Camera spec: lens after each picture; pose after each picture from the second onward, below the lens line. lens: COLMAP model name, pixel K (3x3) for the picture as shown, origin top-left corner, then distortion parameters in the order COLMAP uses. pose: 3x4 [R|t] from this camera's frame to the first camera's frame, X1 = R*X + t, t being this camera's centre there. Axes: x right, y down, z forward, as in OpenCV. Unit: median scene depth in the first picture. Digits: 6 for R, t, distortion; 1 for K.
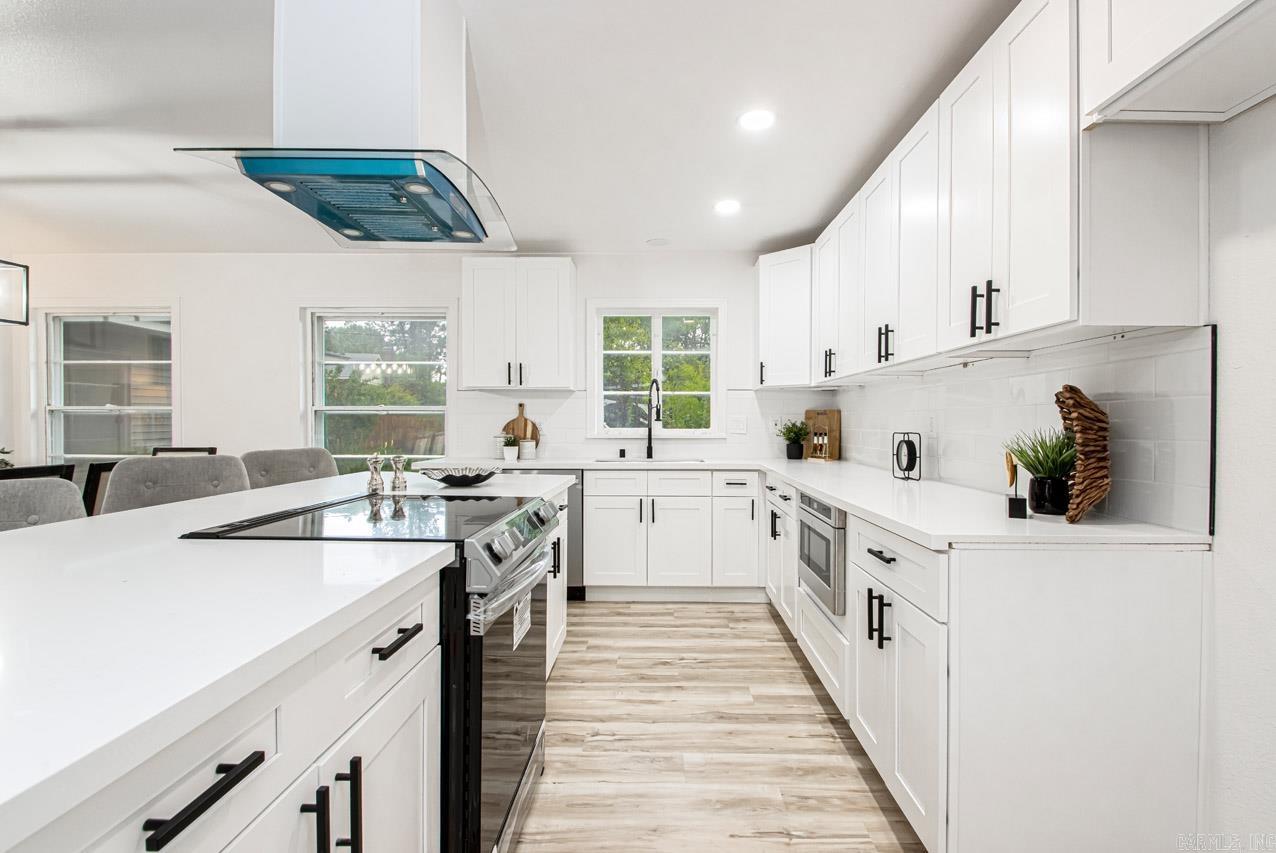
lens RADIAL K [[603.7, 0, 644.3], [0, 603.7, 426.1], [0, 0, 1]] dist [-0.001030, -0.001005]
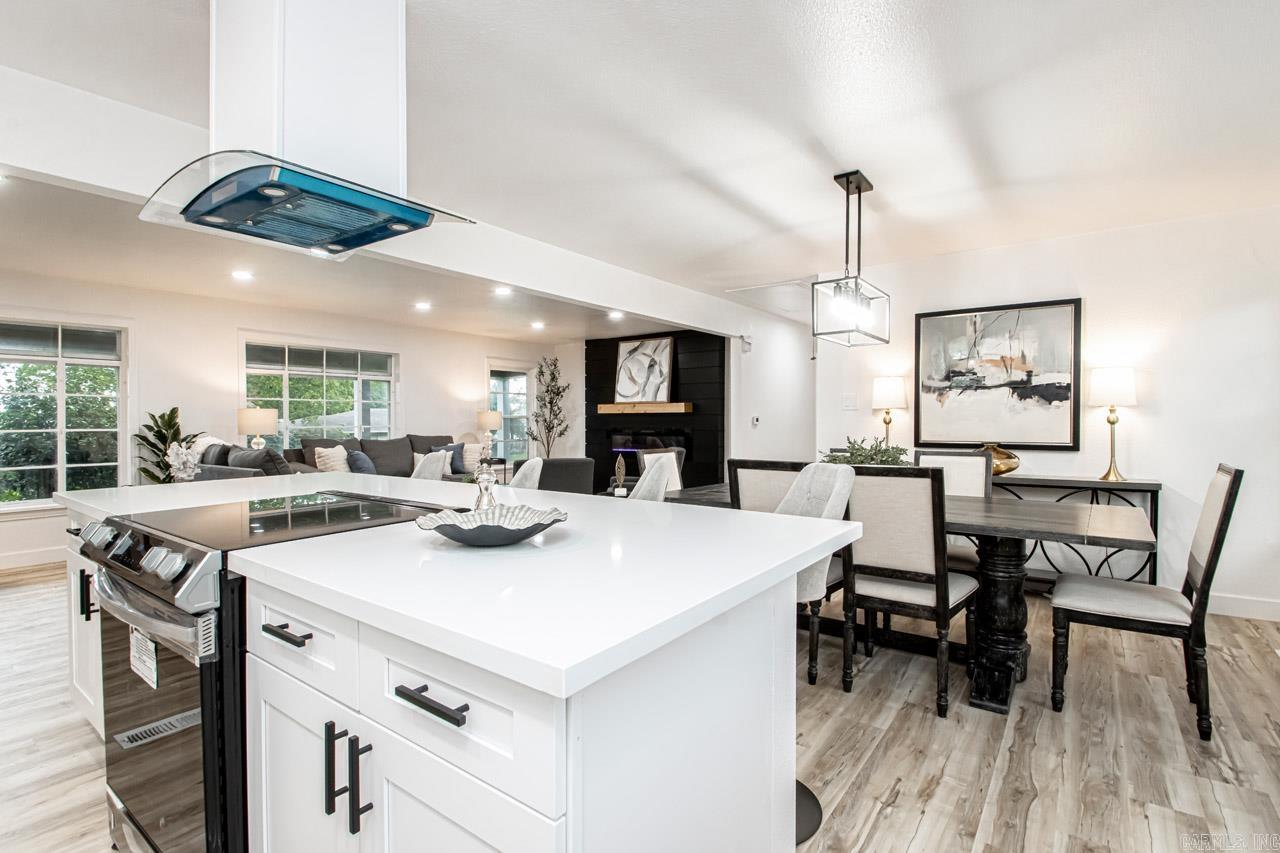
lens RADIAL K [[603.1, 0, 640.0], [0, 603.1, 426.5], [0, 0, 1]] dist [0.019656, -0.018998]
pose [[-0.578171, 0.010449, -0.815849, 0.042997], [-0.004708, 0.999859, 0.016142, -0.011377], [0.815902, 0.013173, -0.578040, 0.973564]]
